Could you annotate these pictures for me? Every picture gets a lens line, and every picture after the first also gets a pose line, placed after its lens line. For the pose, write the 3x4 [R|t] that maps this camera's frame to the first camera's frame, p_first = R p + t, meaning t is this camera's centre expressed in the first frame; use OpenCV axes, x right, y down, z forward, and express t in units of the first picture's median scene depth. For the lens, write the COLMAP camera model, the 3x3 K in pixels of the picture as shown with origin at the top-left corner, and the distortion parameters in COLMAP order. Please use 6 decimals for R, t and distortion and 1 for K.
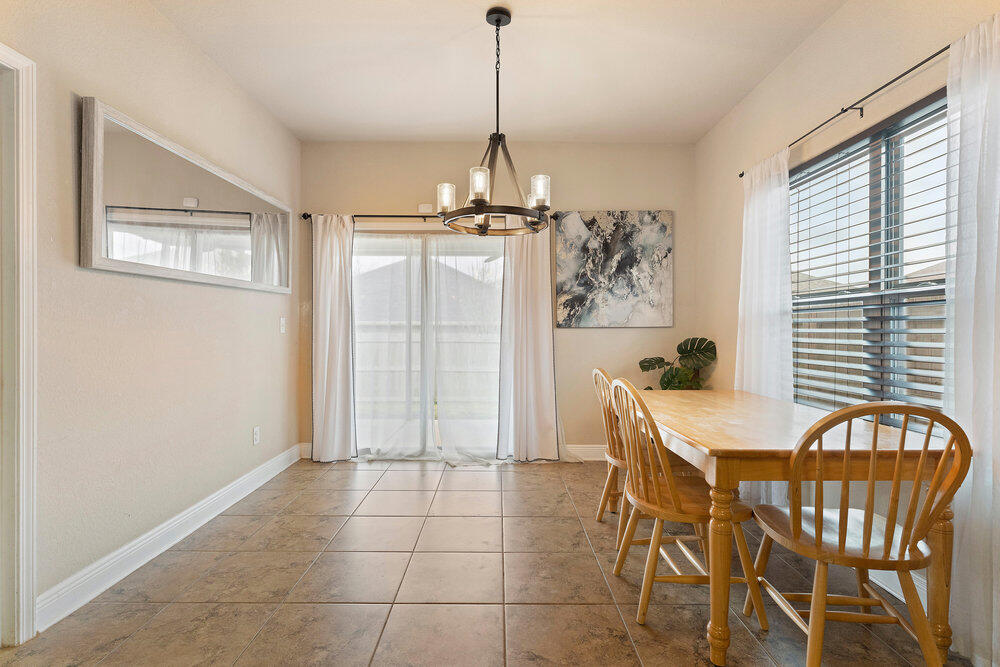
lens RADIAL K [[482.0, 0, 494.9], [0, 482.0, 331.6], [0, 0, 1]] dist [-0.005089, -0.001289]
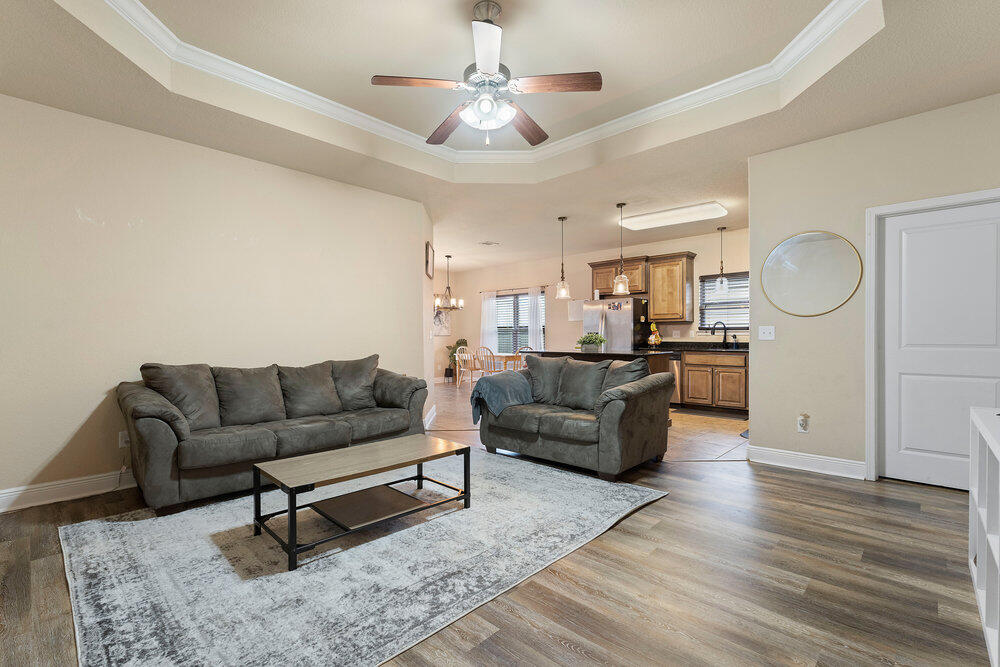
lens RADIAL K [[446.1, 0, 501.9], [0, 446.1, 340.6], [0, 0, 1]] dist [-0.000707, 0.000160]
pose [[0.683577, -0.011562, 0.729787, -1.387260], [0.008308, 0.999933, 0.008060, 0.002082], [-0.729831, 0.000553, 0.683627, -1.063371]]
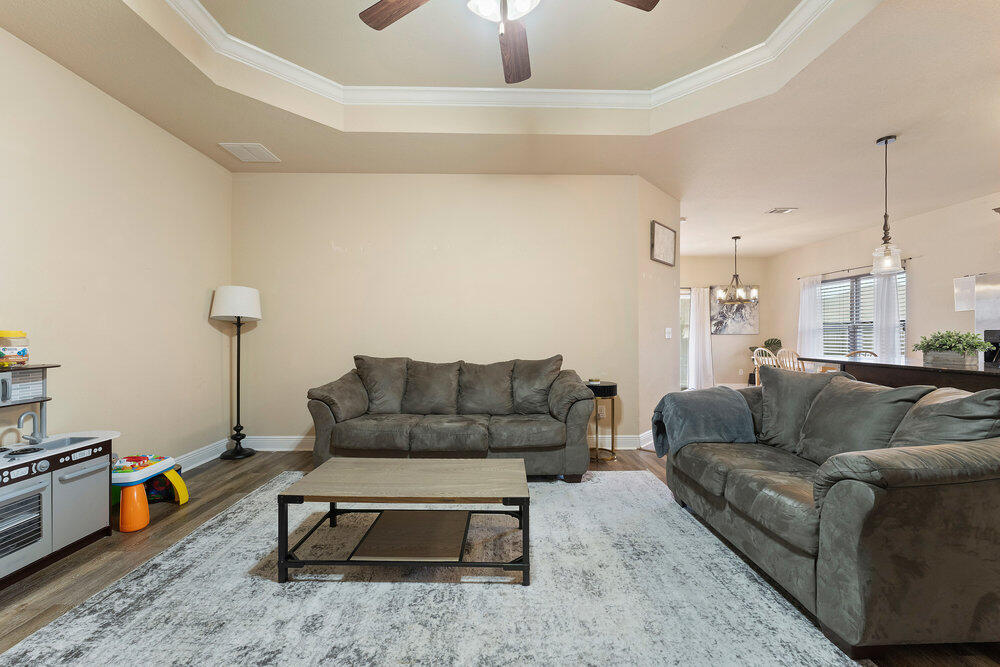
lens RADIAL K [[406.8, 0, 503.1], [0, 406.8, 334.8], [0, 0, 1]] dist [-0.003580, 0.000087]
pose [[0.999655, 0.000034, 0.026261, -0.955651], [0.000079, 0.999991, -0.004296, 0.001806], [-0.026261, 0.004297, 0.999646, -0.984510]]
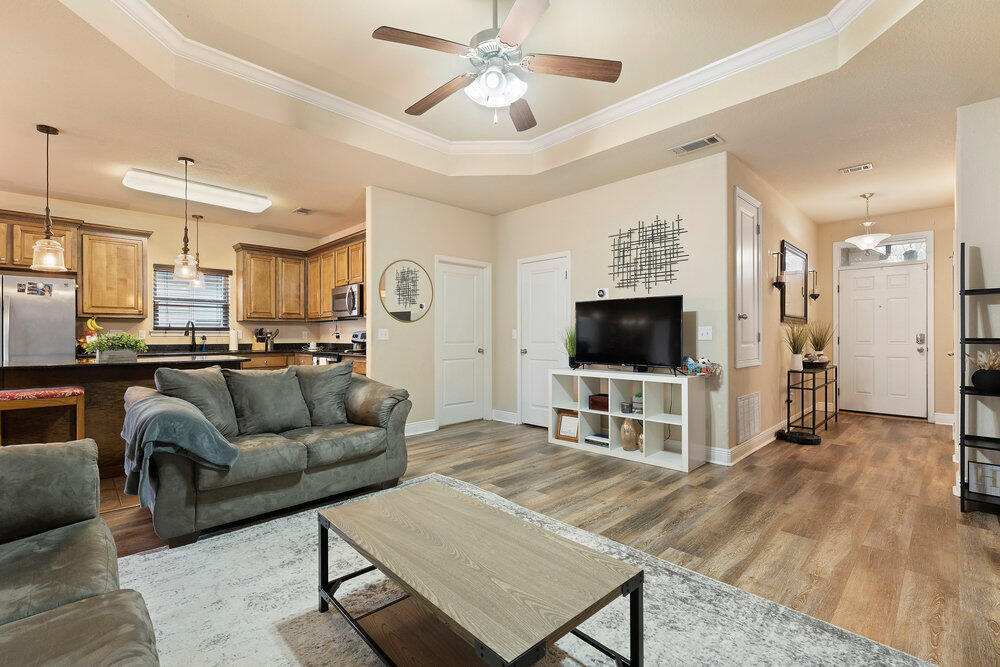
lens RADIAL K [[438.4, 0, 493.2], [0, 438.4, 334.8], [0, 0, 1]] dist [-0.000108, 0.000432]
pose [[-0.694289, 0.002133, 0.719693, -1.338232], [0.003982, 0.999992, 0.000877, -0.000192], [-0.719686, 0.003475, -0.694291, -0.245265]]
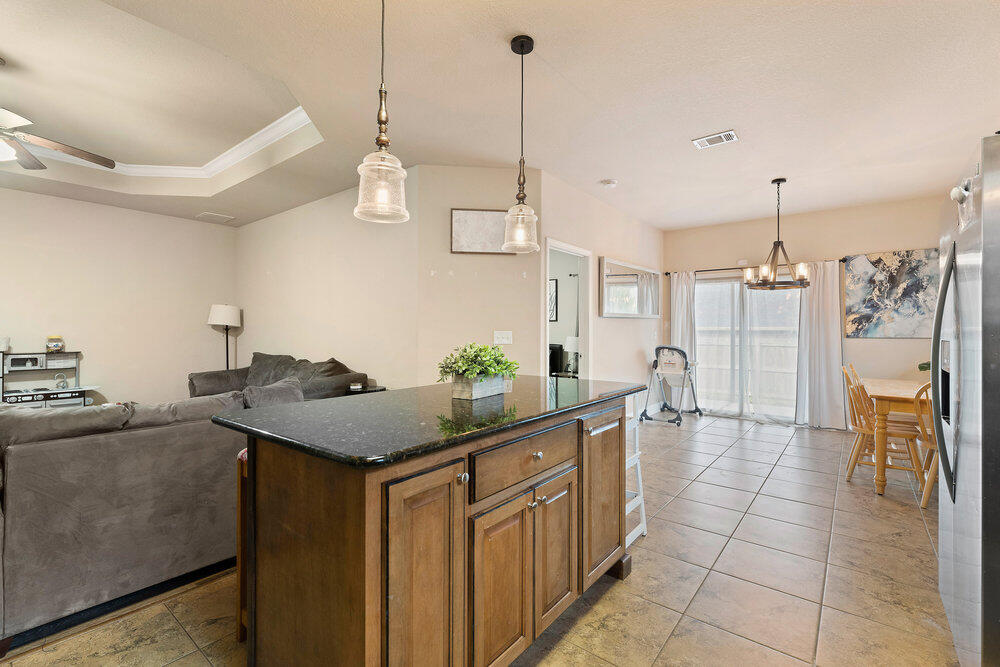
lens RADIAL K [[446.1, 0, 499.2], [0, 446.1, 327.4], [0, 0, 1]] dist [-0.000707, 0.000160]
pose [[0.785348, -0.003619, -0.619044, 0.139243], [-0.004775, 0.999918, -0.011904, -0.018028], [0.619036, 0.012304, 0.785266, -0.670643]]
